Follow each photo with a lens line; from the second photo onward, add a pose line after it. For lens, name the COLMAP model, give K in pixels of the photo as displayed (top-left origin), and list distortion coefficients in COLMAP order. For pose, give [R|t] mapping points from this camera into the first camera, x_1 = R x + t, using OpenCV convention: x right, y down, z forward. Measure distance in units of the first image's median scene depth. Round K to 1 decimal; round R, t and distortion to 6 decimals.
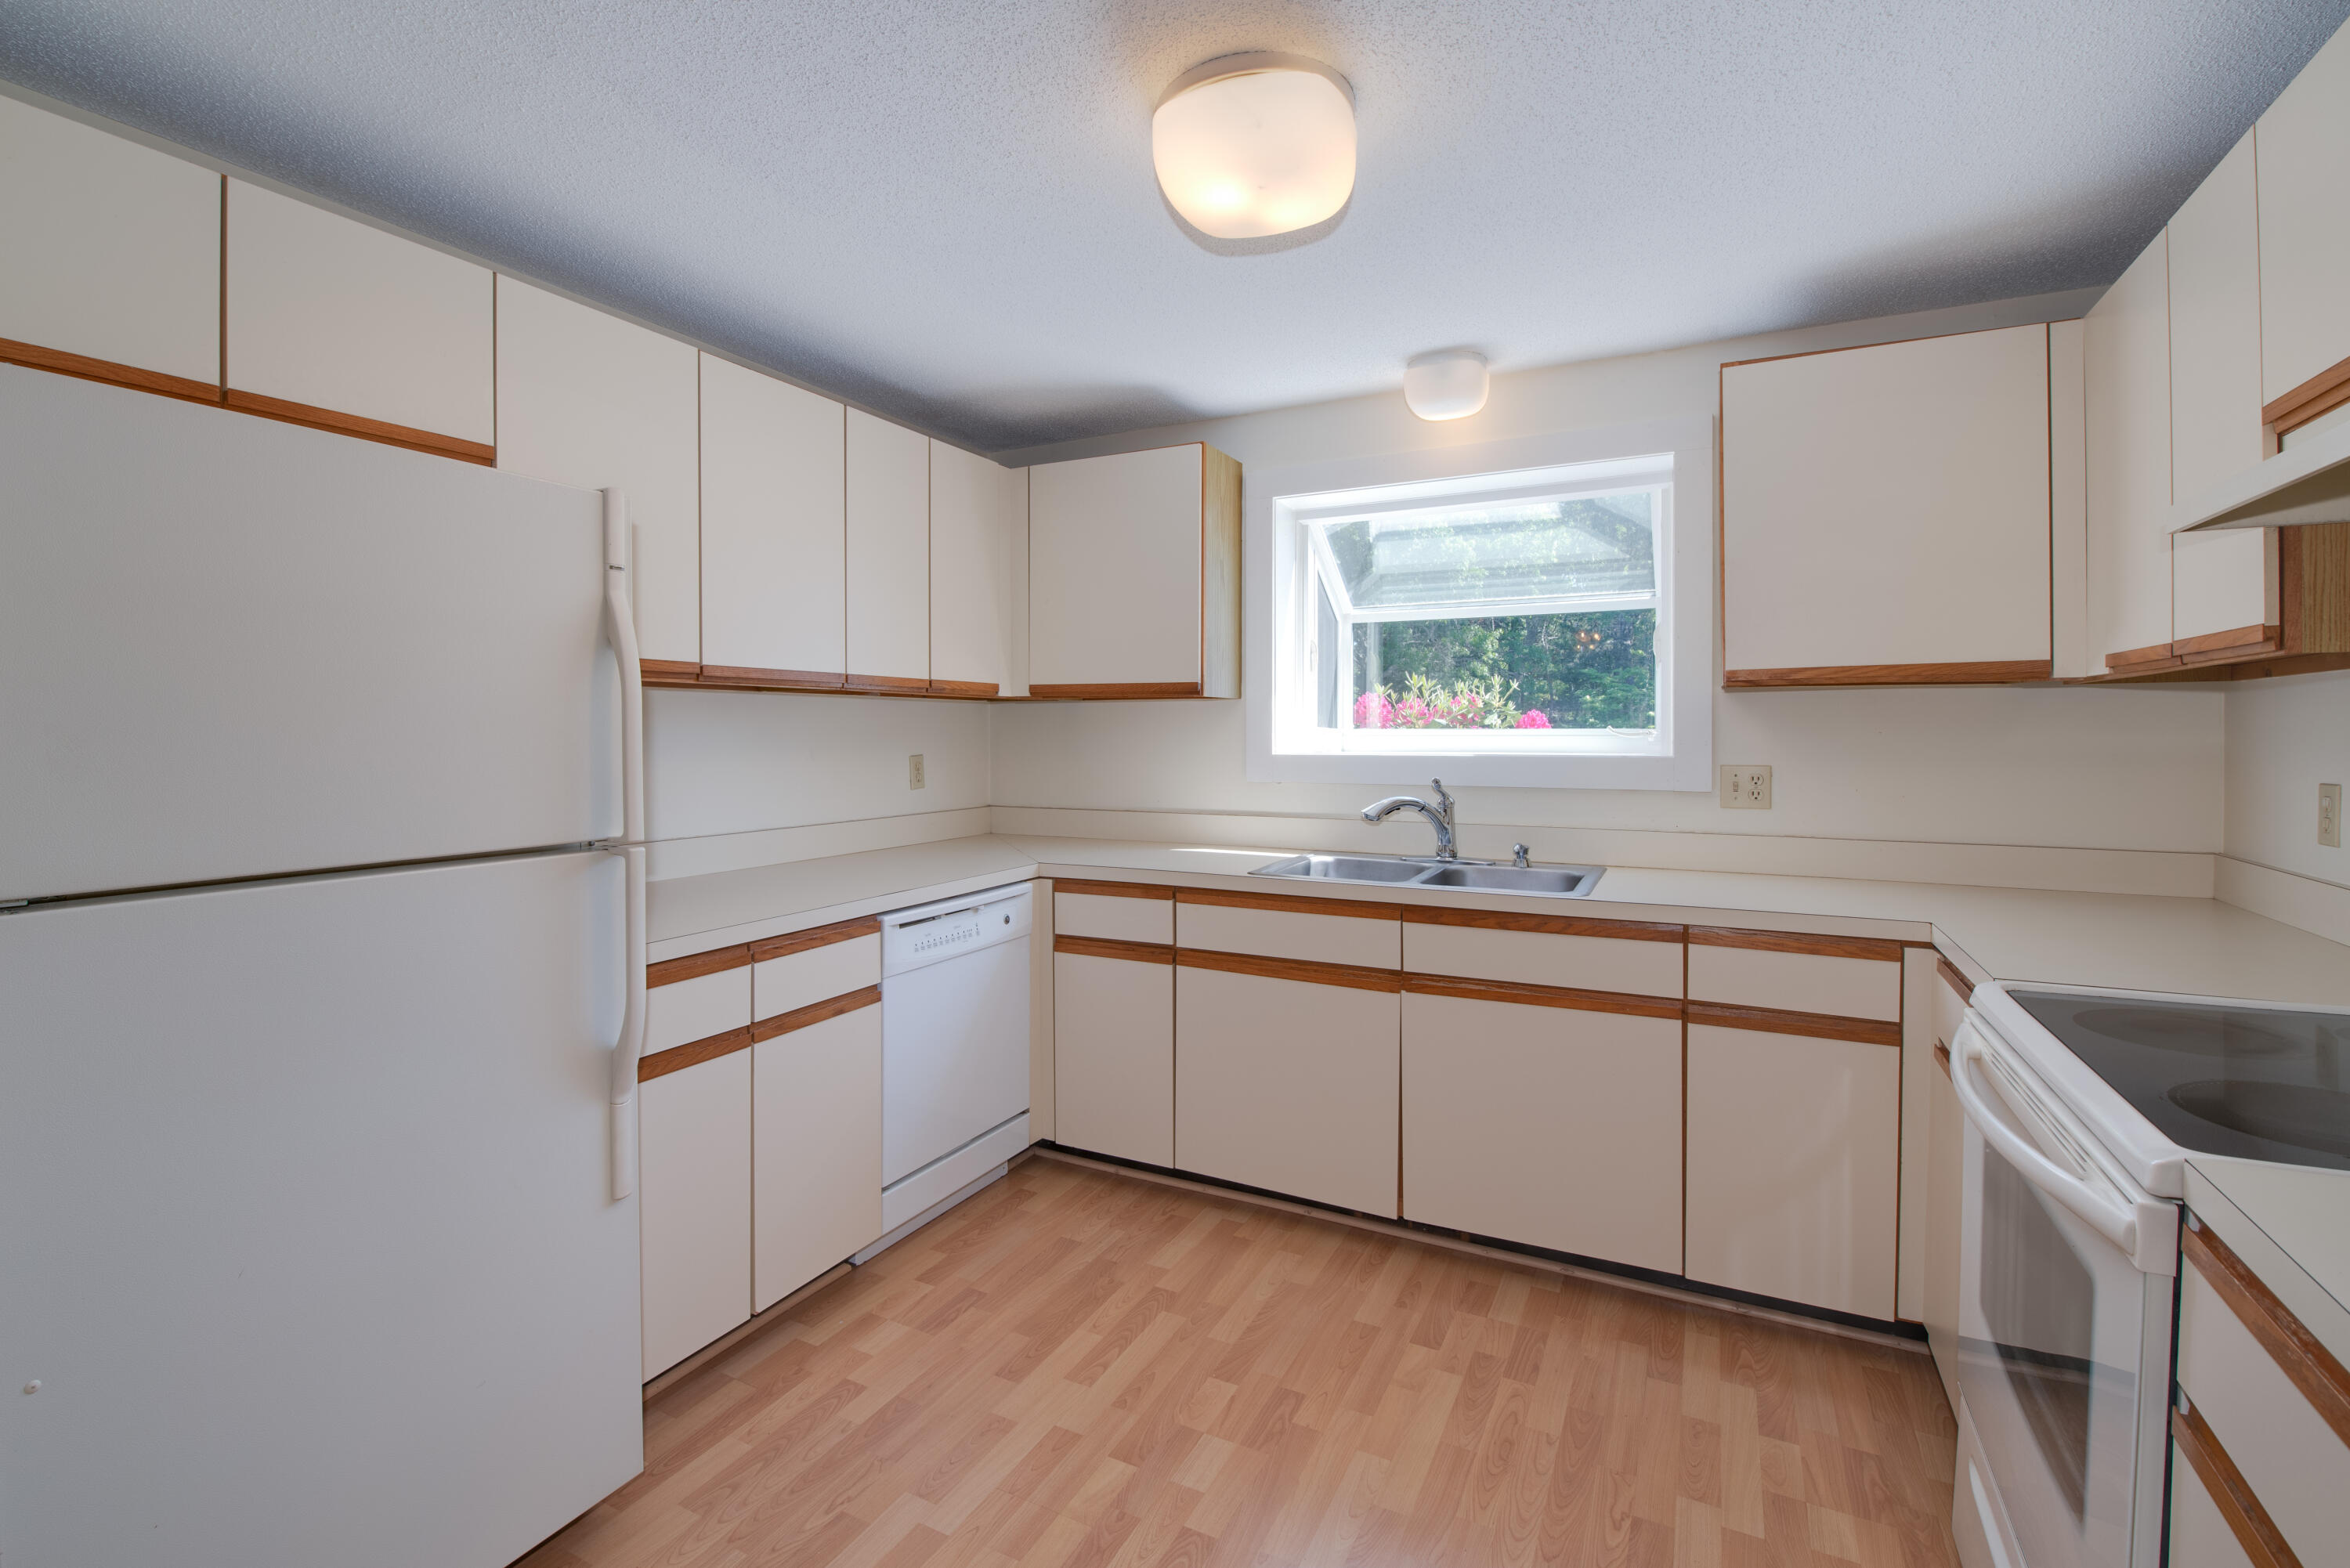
lens RADIAL K [[1048.8, 0, 1112.3], [0, 1048.8, 739.6], [0, 0, 1]] dist [-0.001647, -0.011438]
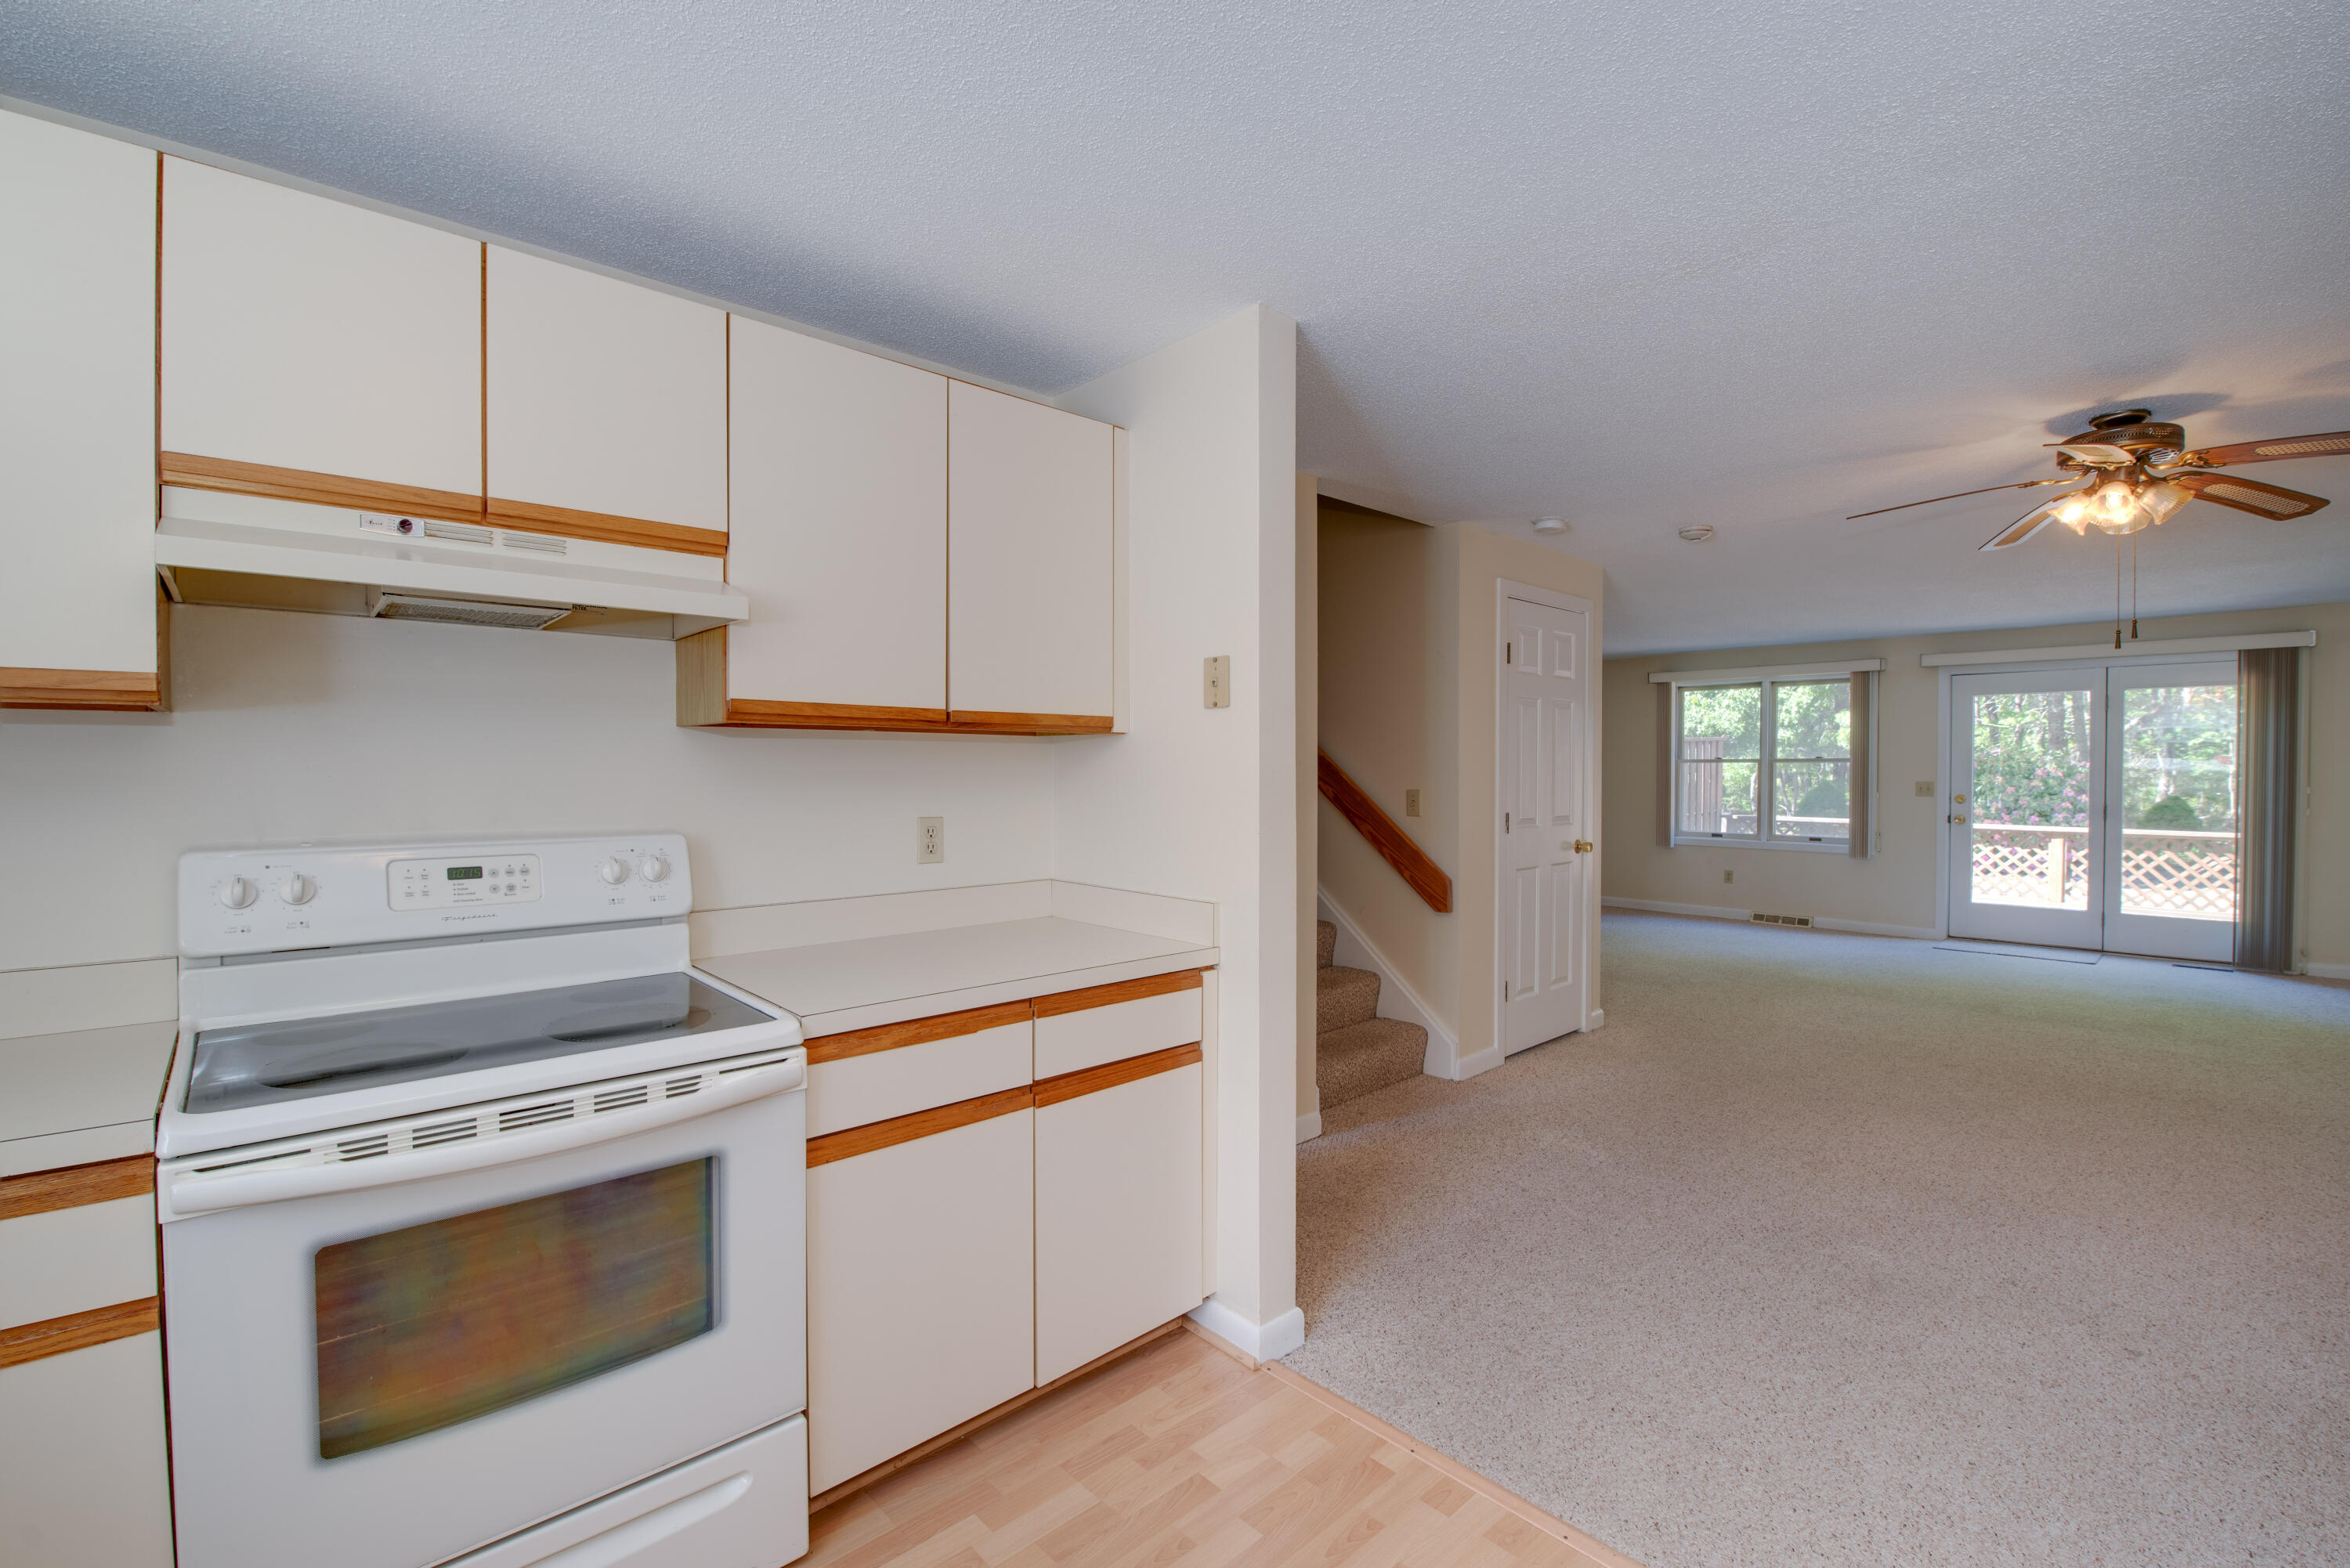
lens RADIAL K [[1010.9, 0, 1171.2], [0, 1010.9, 785.8], [0, 0, 1]] dist [-0.000913, -0.009466]
pose [[-0.952761, -0.002697, 0.303710, -0.044411], [0.005206, 0.999669, 0.025208, -0.015622], [-0.303677, 0.025599, -0.952431, 0.989864]]
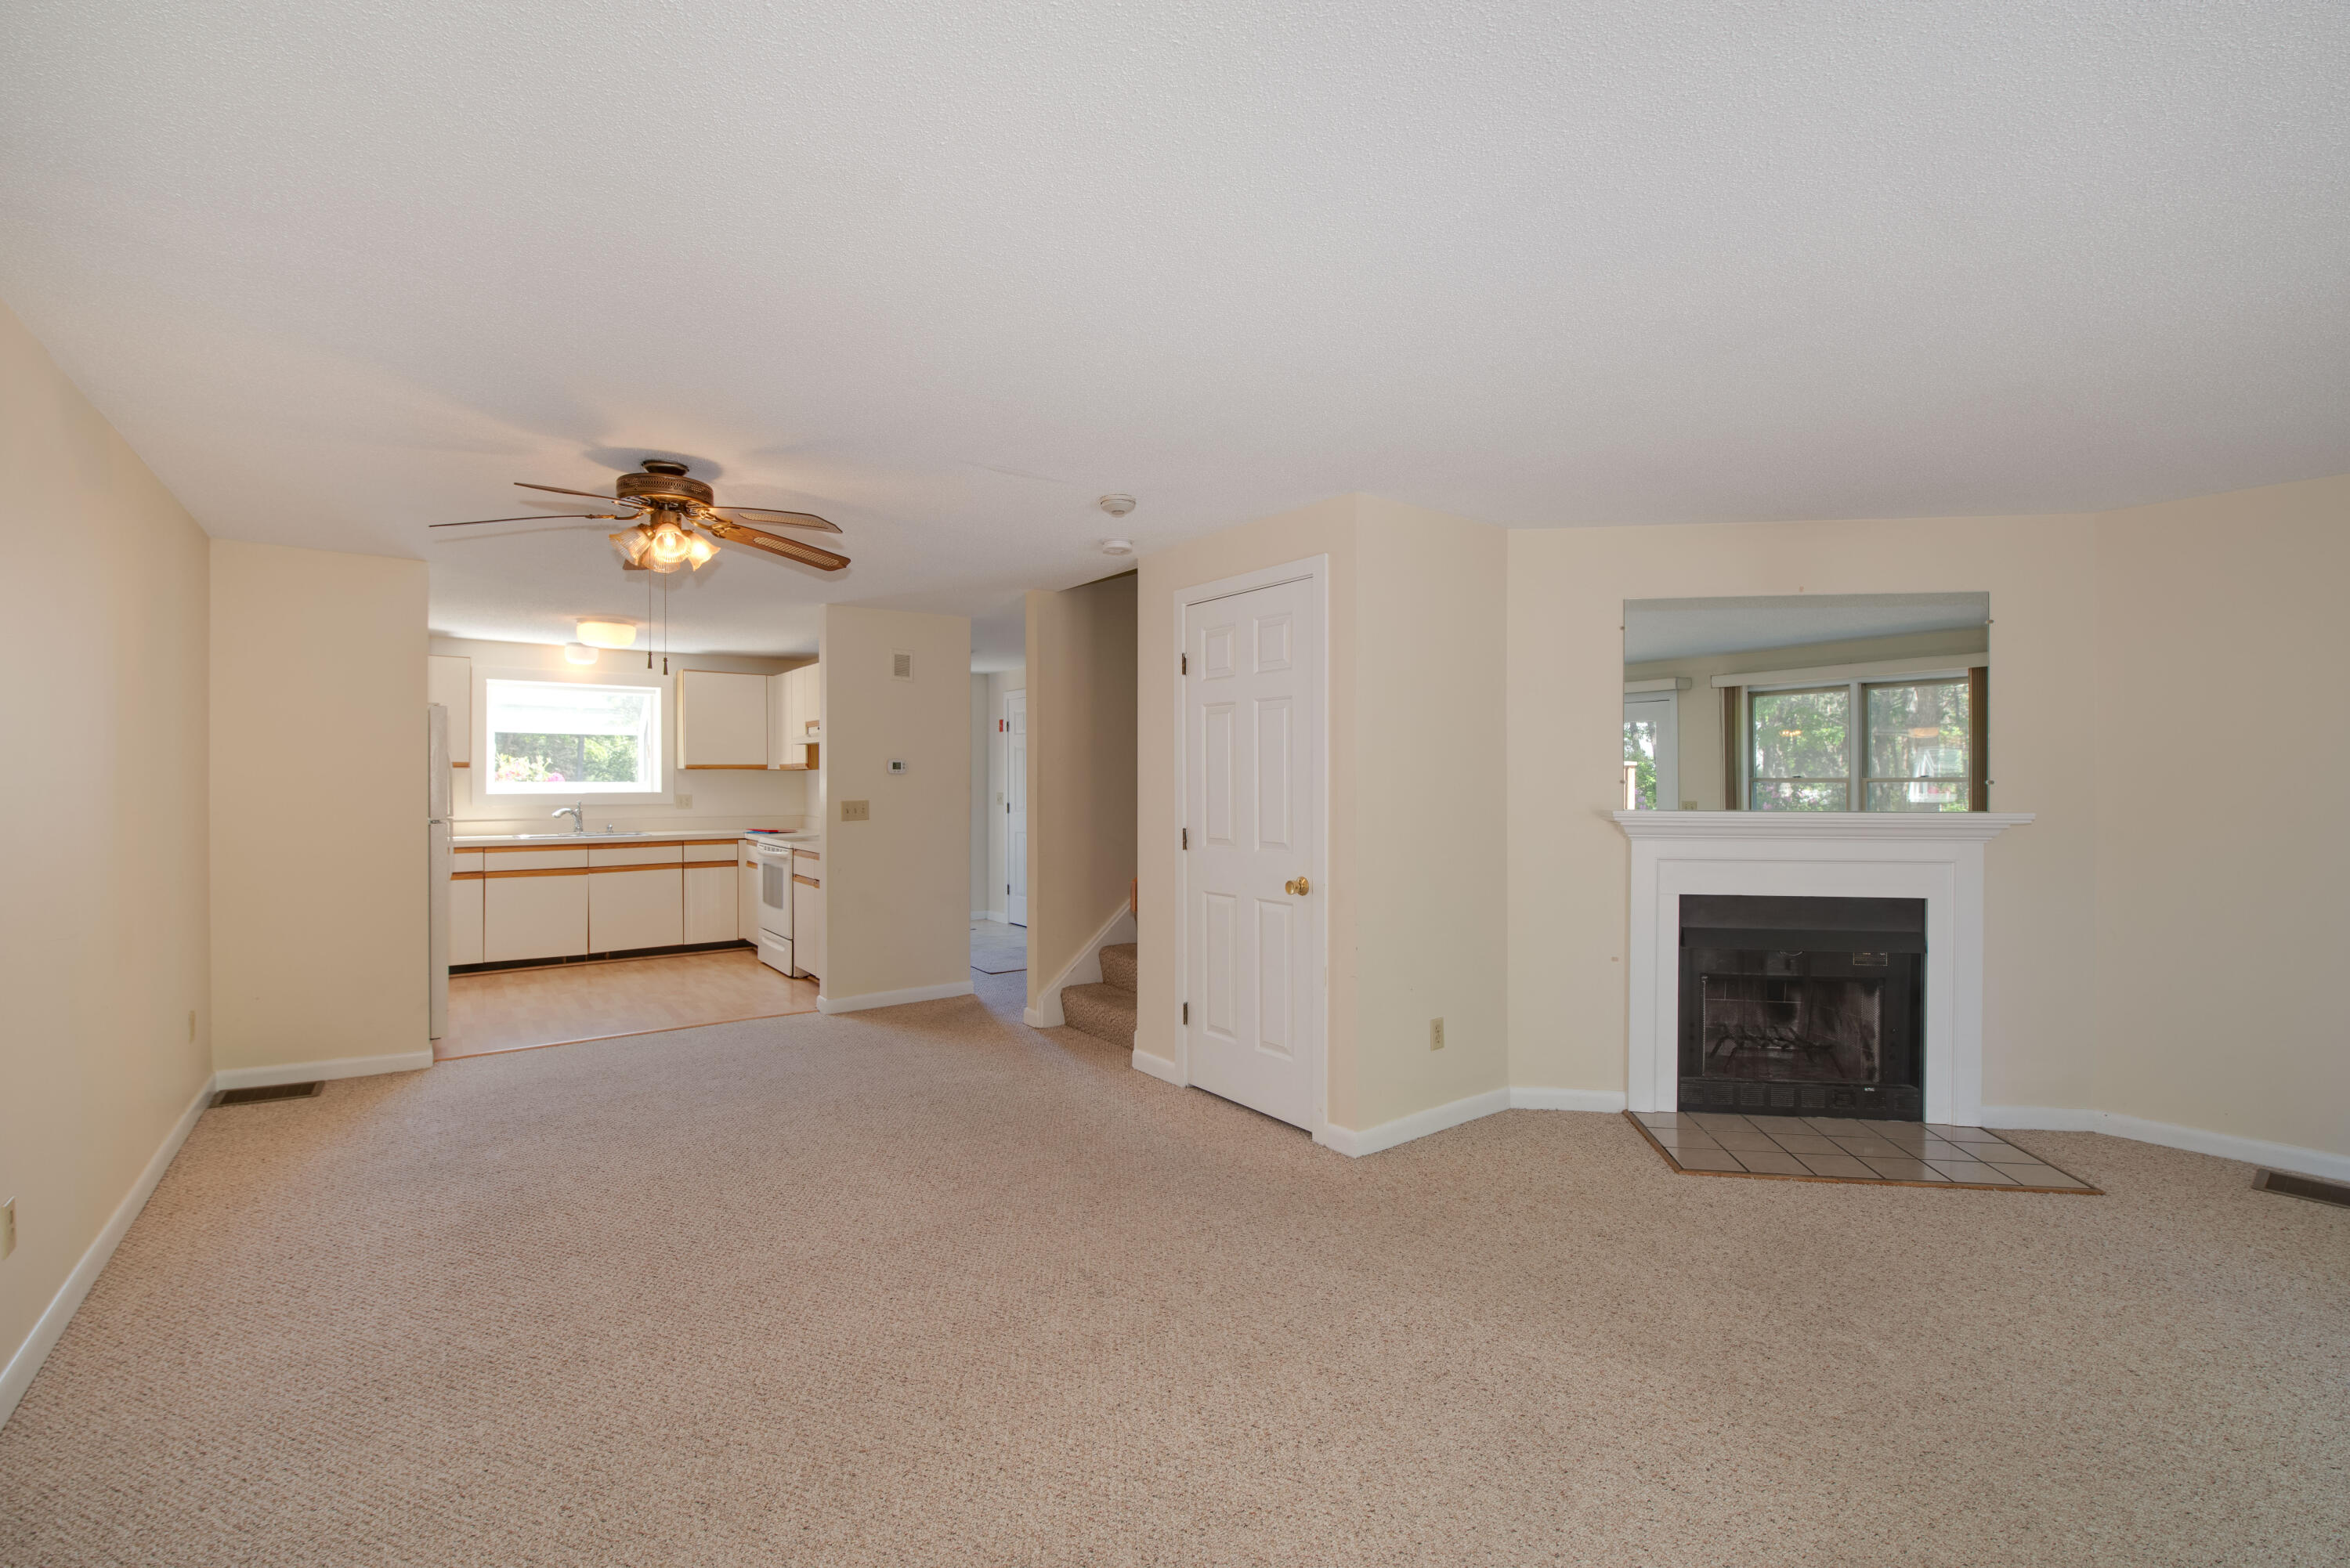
lens RADIAL K [[1010.9, 0, 1171.2], [0, 1010.9, 785.8], [0, 0, 1]] dist [-0.000913, -0.009466]
pose [[0.404013, -0.001732, 0.914752, -1.752540], [0.005453, 0.999985, -0.000515, 0.010015], [-0.914737, 0.005196, 0.404016, -1.718781]]
